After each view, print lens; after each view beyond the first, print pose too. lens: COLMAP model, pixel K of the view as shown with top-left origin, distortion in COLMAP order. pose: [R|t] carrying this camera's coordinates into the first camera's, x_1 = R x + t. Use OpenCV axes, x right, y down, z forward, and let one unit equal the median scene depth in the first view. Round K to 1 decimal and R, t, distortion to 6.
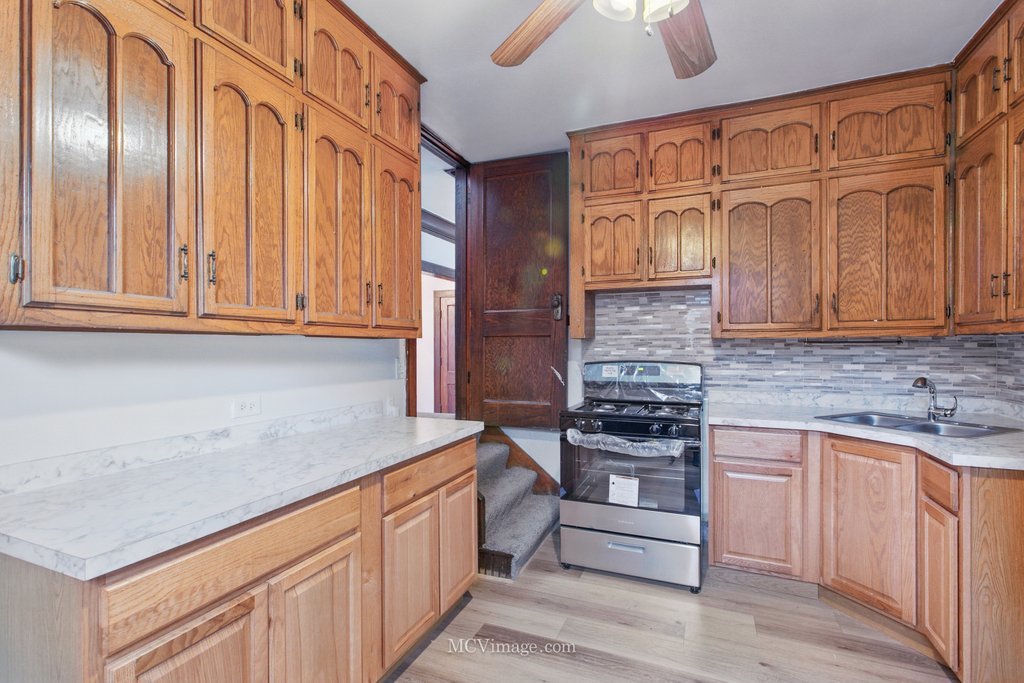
lens RADIAL K [[469.7, 0, 512.7], [0, 469.7, 346.2], [0, 0, 1]] dist [0.000714, 0.000638]
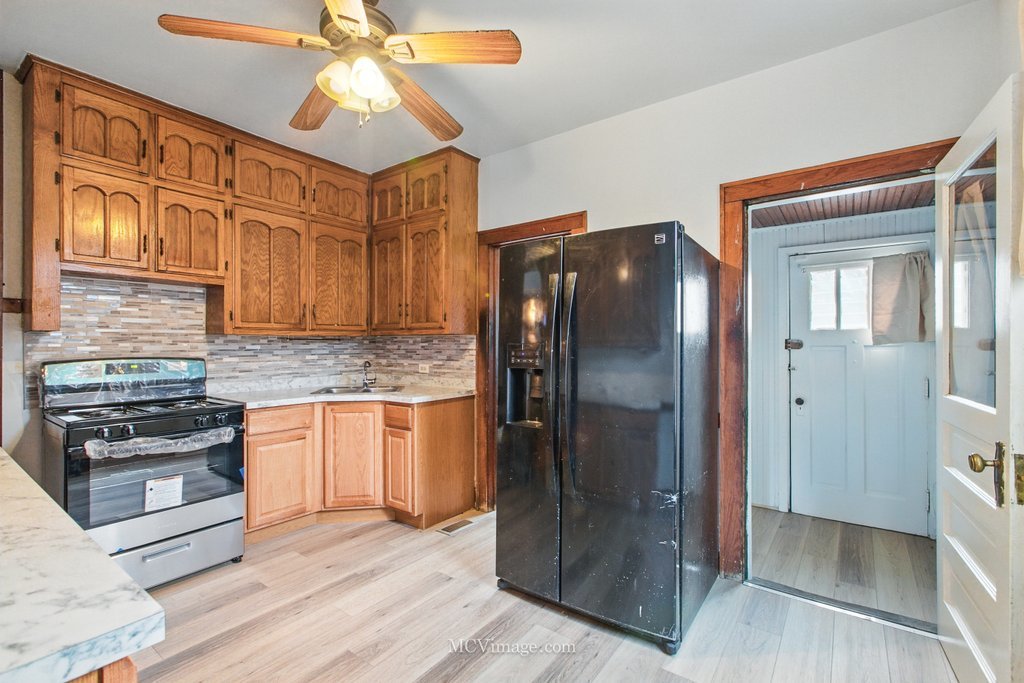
lens RADIAL K [[469.7, 0, 505.0], [0, 469.7, 341.8], [0, 0, 1]] dist [0.000714, 0.000638]
pose [[0.247167, 0.008610, 0.968935, -0.504322], [0.002300, 0.999952, -0.009472, 0.013277], [-0.968970, 0.004570, 0.247135, 0.100323]]
